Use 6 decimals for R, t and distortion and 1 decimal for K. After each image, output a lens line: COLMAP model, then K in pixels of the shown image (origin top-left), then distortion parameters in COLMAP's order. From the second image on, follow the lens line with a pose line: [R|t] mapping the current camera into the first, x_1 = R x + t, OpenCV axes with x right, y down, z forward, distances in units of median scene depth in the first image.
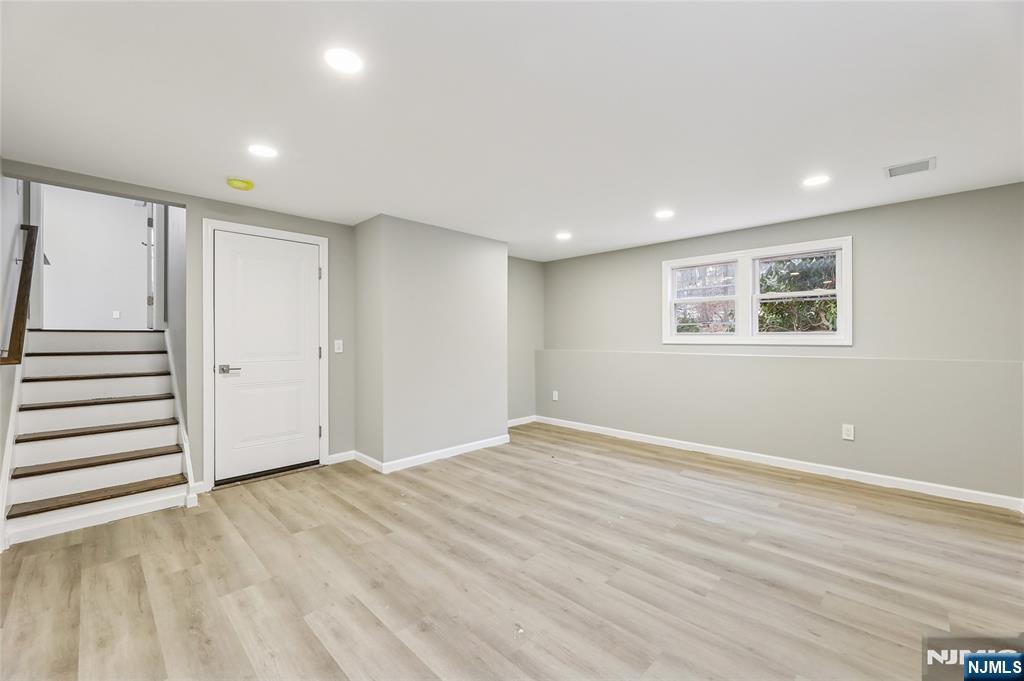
lens RADIAL K [[414.5, 0, 513.4], [0, 414.5, 336.7], [0, 0, 1]] dist [-0.001307, -0.000659]
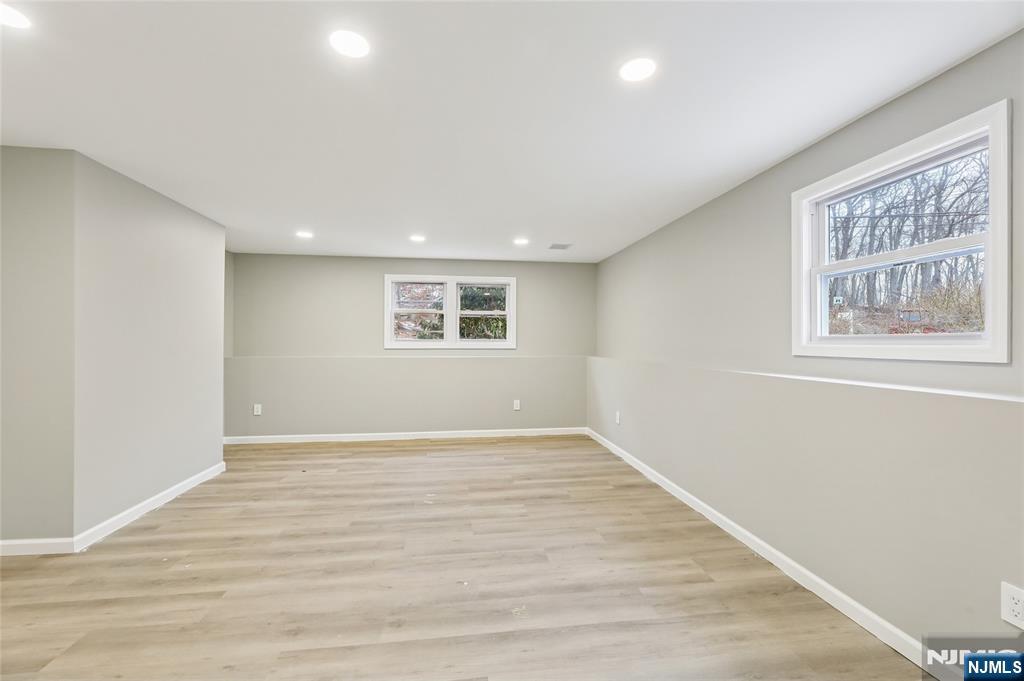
lens RADIAL K [[414.5, 0, 513.8], [0, 414.5, 339.4], [0, 0, 1]] dist [-0.001307, -0.000659]
pose [[0.611253, 0.010099, 0.791371, -0.460834], [-0.004898, 0.999948, -0.008978, 0.000589], [-0.791420, 0.001612, 0.611271, 0.074385]]
